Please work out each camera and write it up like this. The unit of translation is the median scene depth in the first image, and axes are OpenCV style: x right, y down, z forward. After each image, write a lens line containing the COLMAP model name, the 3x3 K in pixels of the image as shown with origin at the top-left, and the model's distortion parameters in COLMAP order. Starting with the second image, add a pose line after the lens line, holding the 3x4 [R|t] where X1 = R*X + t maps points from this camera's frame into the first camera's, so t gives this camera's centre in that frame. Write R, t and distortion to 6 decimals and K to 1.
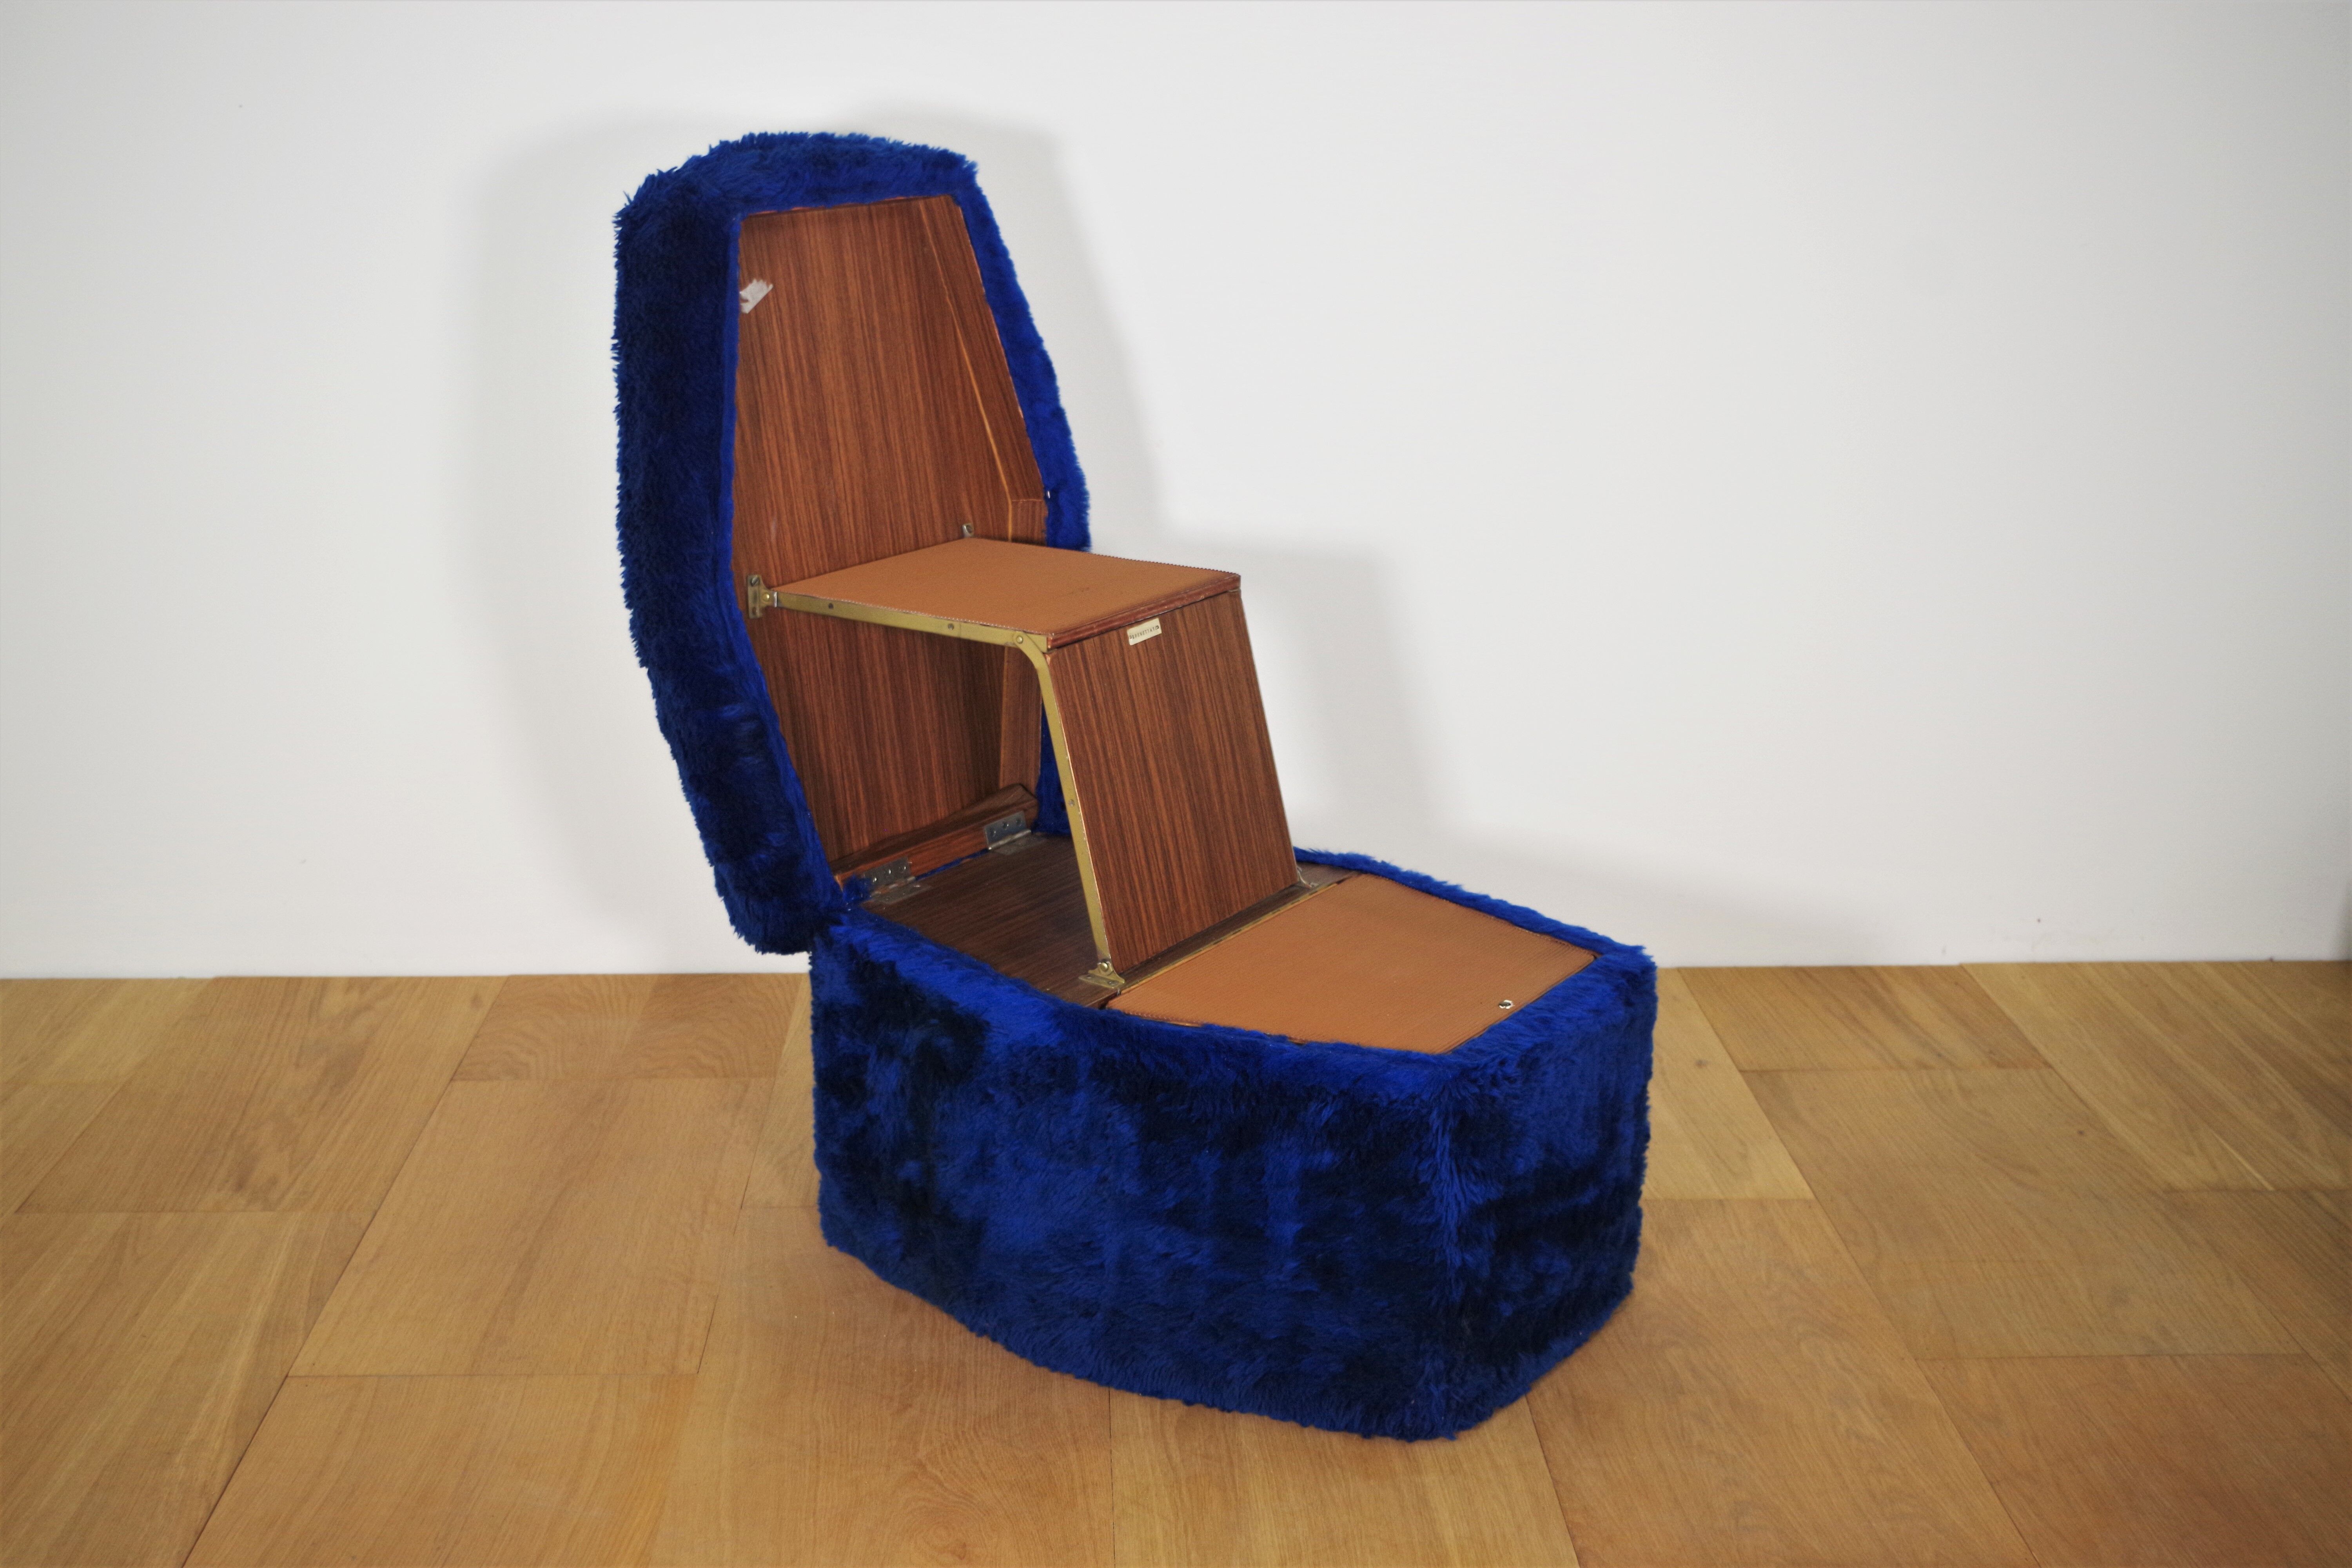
lens RADIAL K [[2796.8, 0, 1171.2], [0, 2796.8, 778.1], [0, 0, 1]] dist [-0.038653, 0.035581]
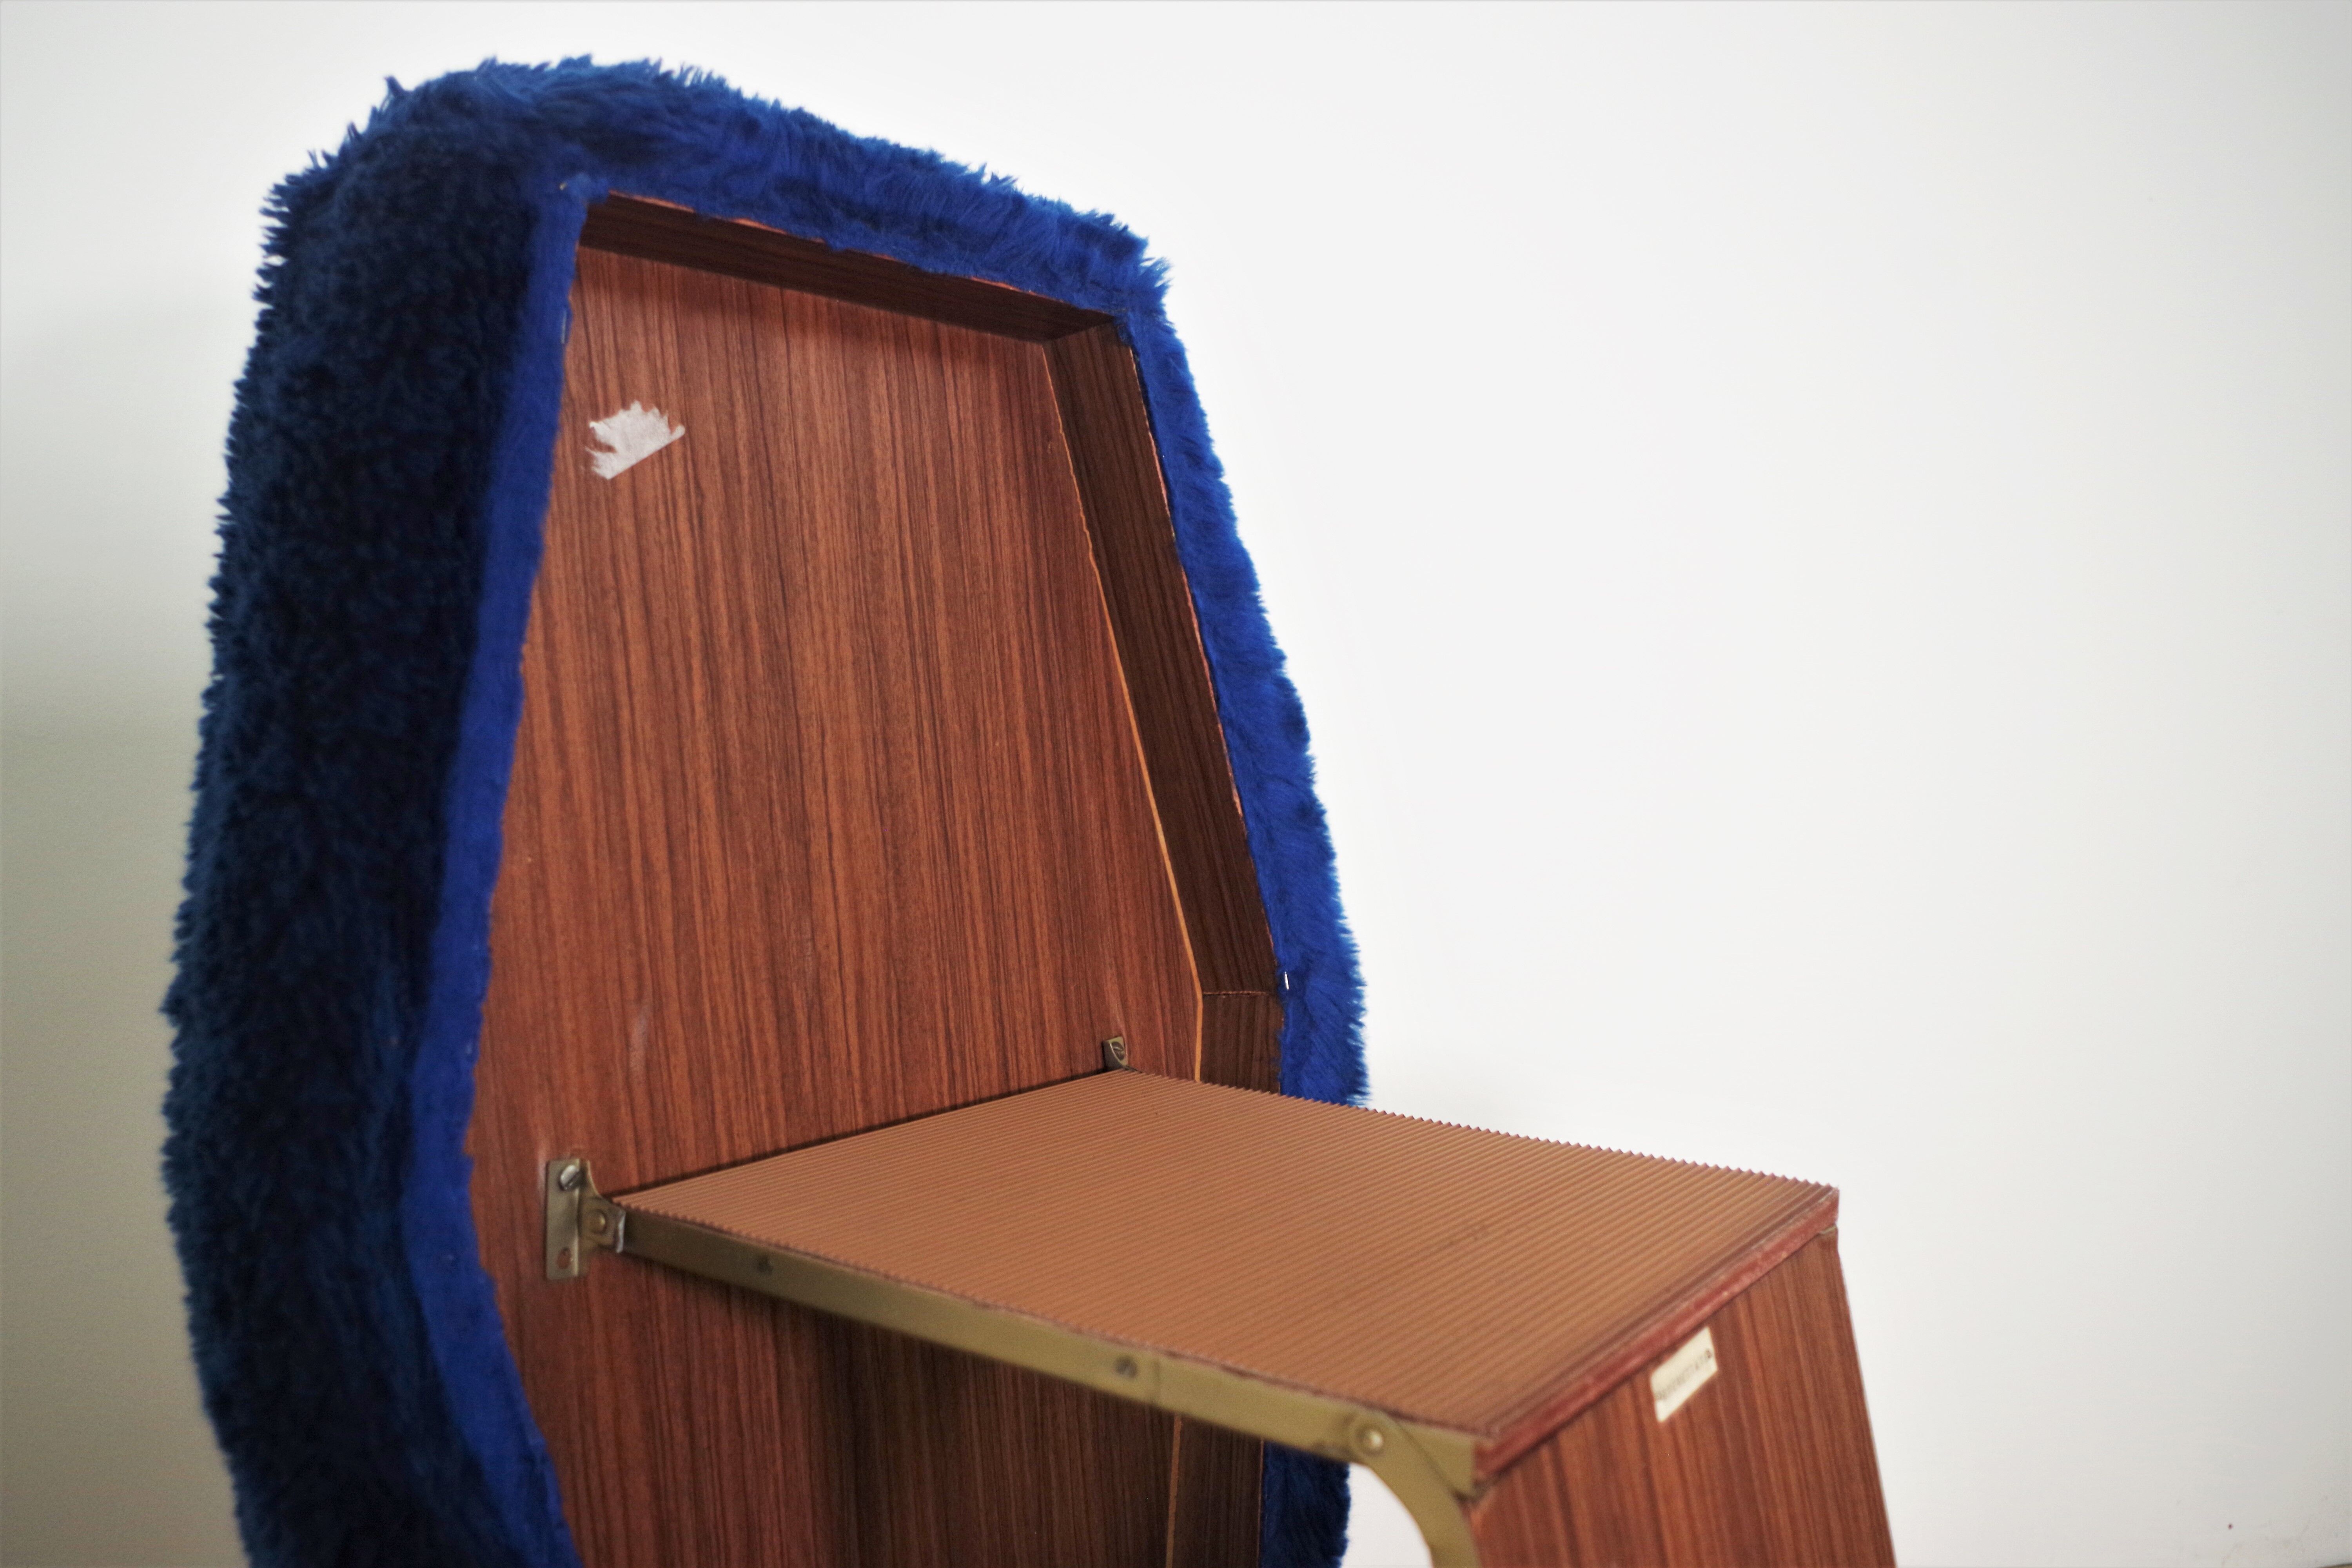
lens RADIAL K [[1959.6, 0, 1130.2], [0, 1959.6, 781.1], [0, 0, 1]] dist [-0.073165, 0.000100]
pose [[0.999546, 0.028166, -0.010683, -0.074008], [-0.029831, 0.974795, -0.221097, -0.066683], [0.004186, 0.221315, 0.975193, 0.737187]]
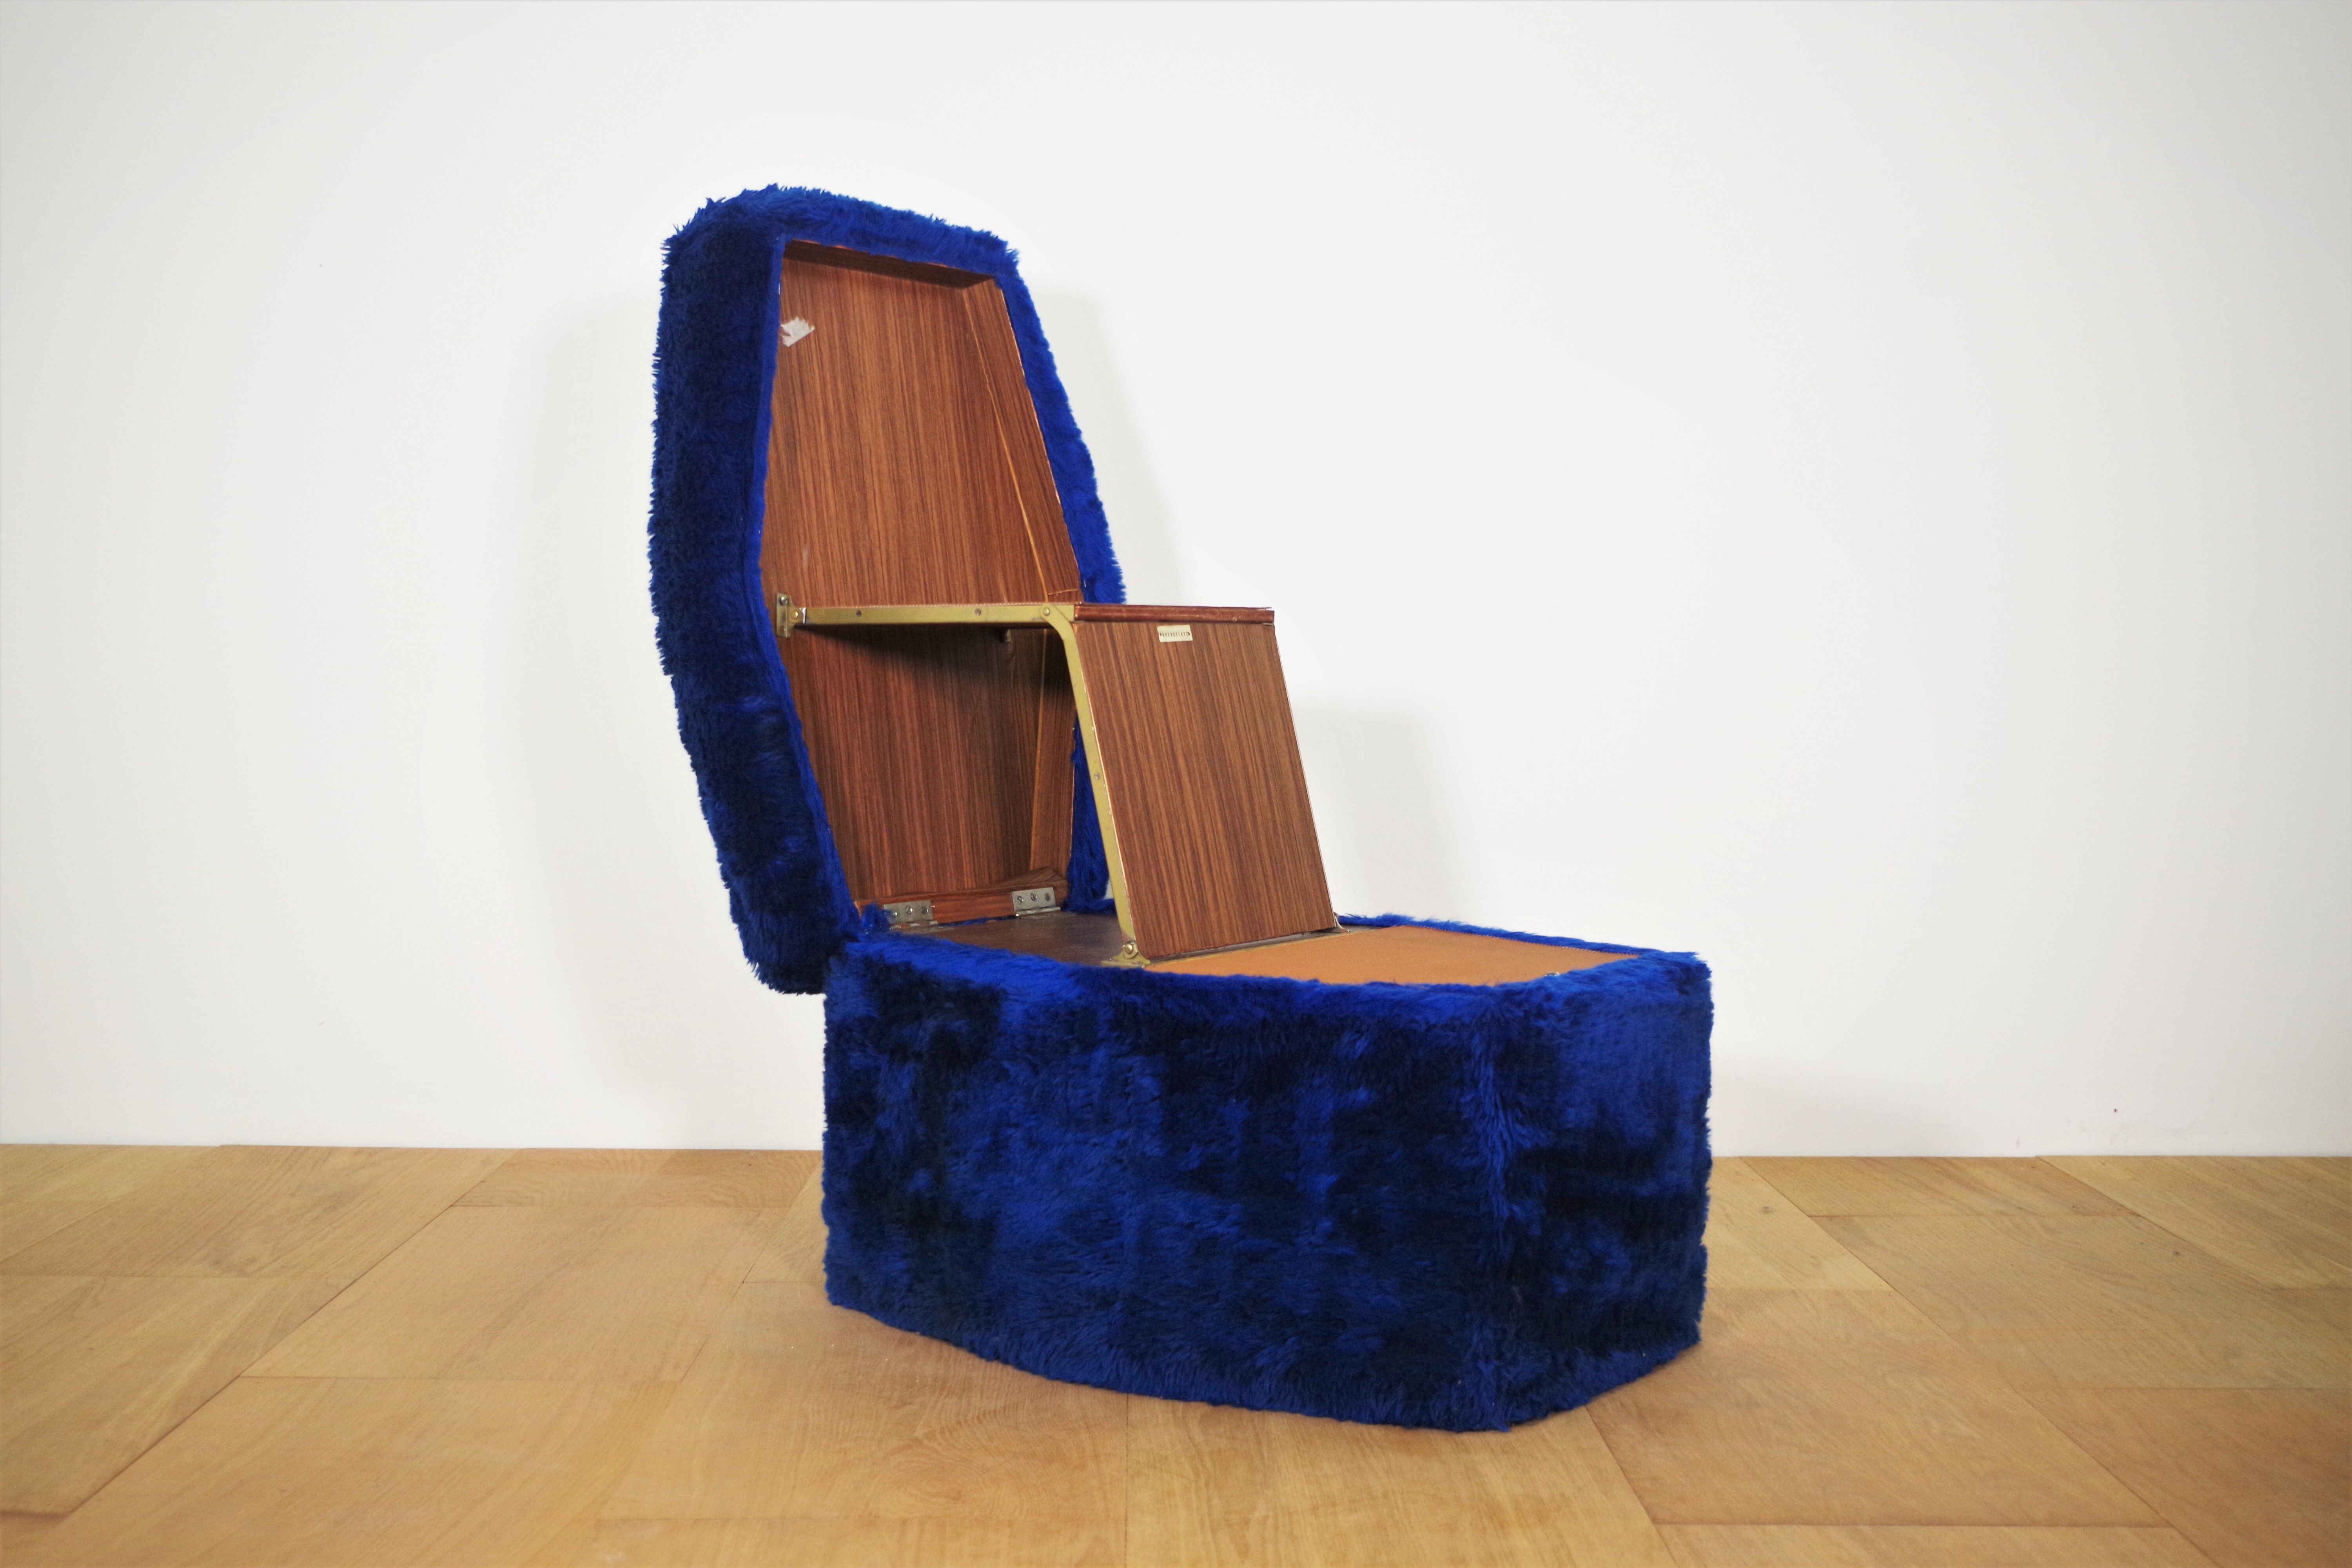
lens RADIAL K [[2715.4, 0, 1176.0], [0, 2715.4, 784.0], [0, 0, 1]] dist [-0.045551, 0.043570]
pose [[0.999717, 0.002495, -0.023677, 0.013185], [-0.008386, 0.967656, -0.252136, 0.233814], [0.022282, 0.252263, 0.967402, 0.086464]]
